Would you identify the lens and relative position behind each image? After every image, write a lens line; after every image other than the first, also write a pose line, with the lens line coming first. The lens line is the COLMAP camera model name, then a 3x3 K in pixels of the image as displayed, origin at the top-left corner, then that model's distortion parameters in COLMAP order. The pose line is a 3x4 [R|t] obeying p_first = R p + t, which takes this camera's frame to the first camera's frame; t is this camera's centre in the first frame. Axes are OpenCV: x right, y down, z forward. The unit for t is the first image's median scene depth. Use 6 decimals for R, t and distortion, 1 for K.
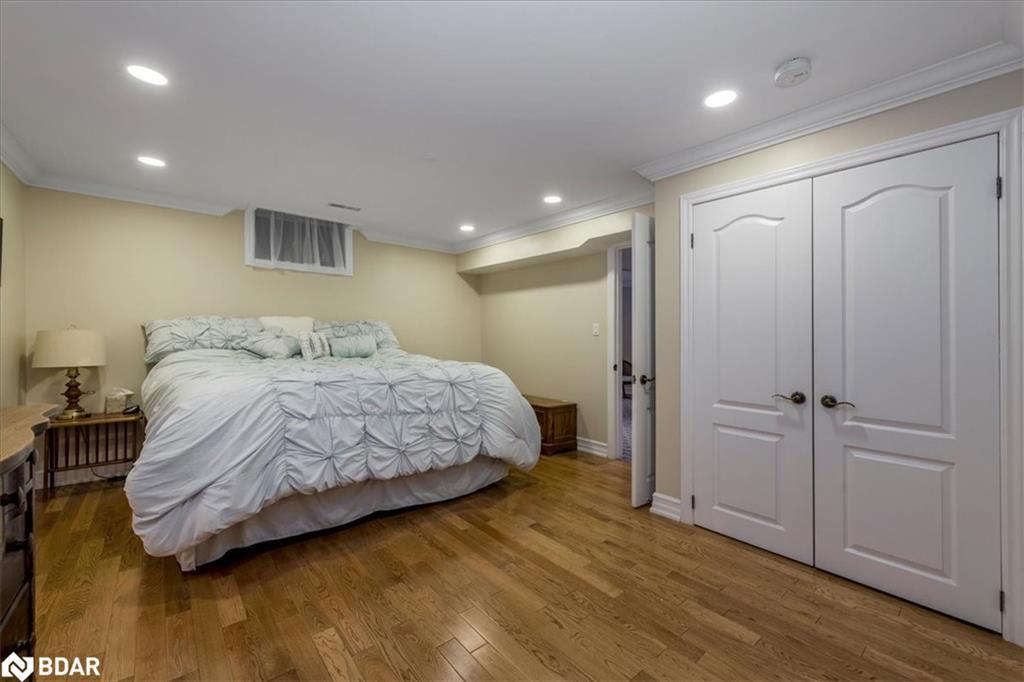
lens RADIAL K [[457.7, 0, 513.9], [0, 457.7, 346.4], [0, 0, 1]] dist [-0.000812, -0.000639]
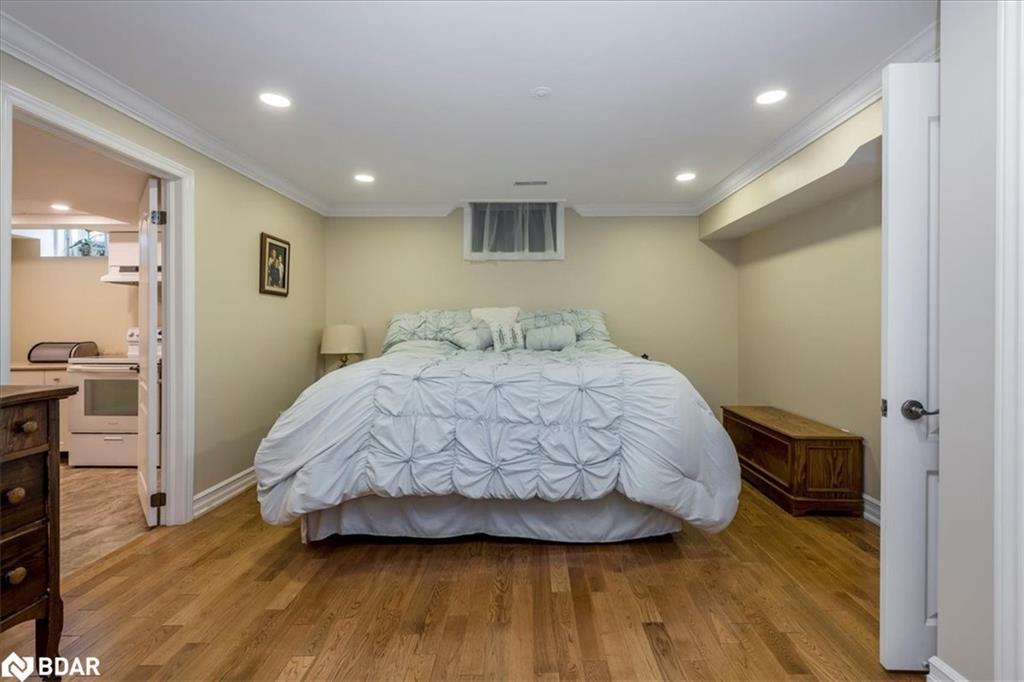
lens RADIAL K [[482.9, 0, 512.0], [0, 482.9, 341.0], [0, 0, 1]] dist [0.018567, -0.009367]
pose [[0.739506, 0.006439, -0.673119, 0.323636], [-0.001578, 0.999968, 0.007831, -0.002020], [0.673148, -0.004728, 0.739492, 0.355571]]
